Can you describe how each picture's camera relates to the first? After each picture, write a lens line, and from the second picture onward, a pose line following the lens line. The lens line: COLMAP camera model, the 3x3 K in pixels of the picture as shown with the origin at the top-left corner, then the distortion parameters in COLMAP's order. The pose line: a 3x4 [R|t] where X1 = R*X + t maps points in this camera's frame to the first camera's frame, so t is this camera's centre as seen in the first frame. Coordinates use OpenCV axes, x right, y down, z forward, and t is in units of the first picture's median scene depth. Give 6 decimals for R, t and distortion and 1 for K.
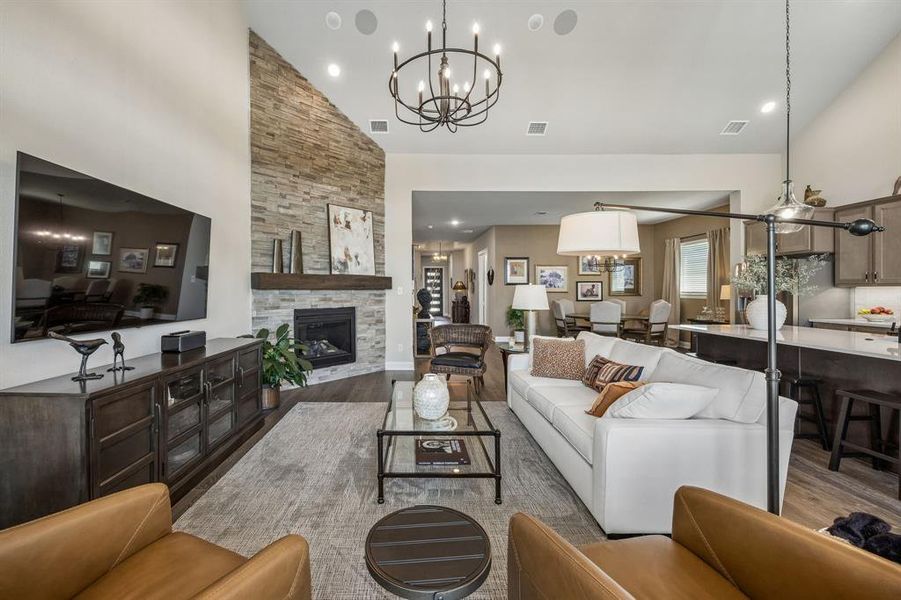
lens RADIAL K [[359.7, 0, 405.7], [0, 359.7, 292.0], [0, 0, 1]] dist [-0.009669, 0.001054]
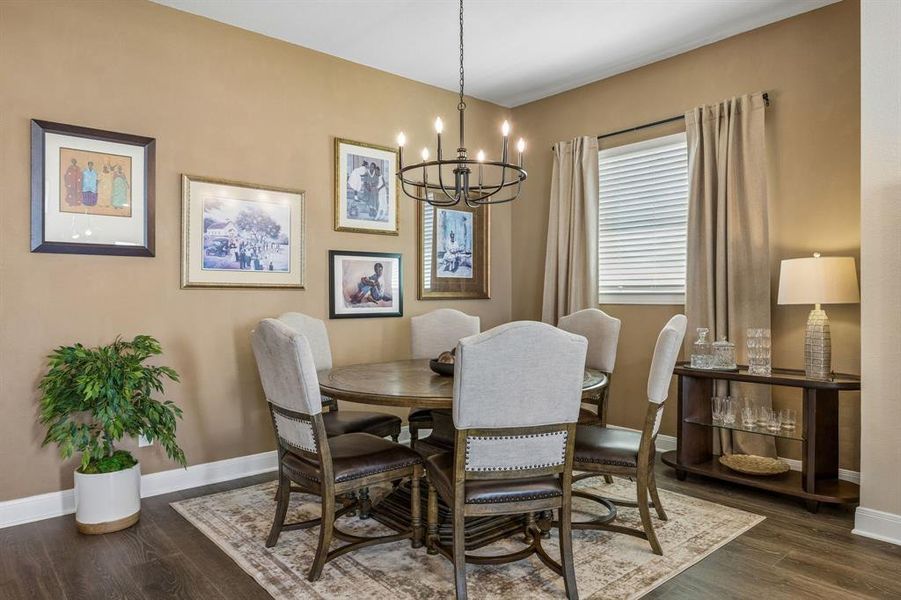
lens RADIAL K [[585.5, 0, 443.5], [0, 585.5, 294.4], [0, 0, 1]] dist [-0.003305, 0.002860]
pose [[0.744117, 0.001426, 0.668047, 0.379735], [0.004795, 0.999961, -0.007476, 0.016398], [-0.668032, 0.008766, 0.744081, 0.977123]]
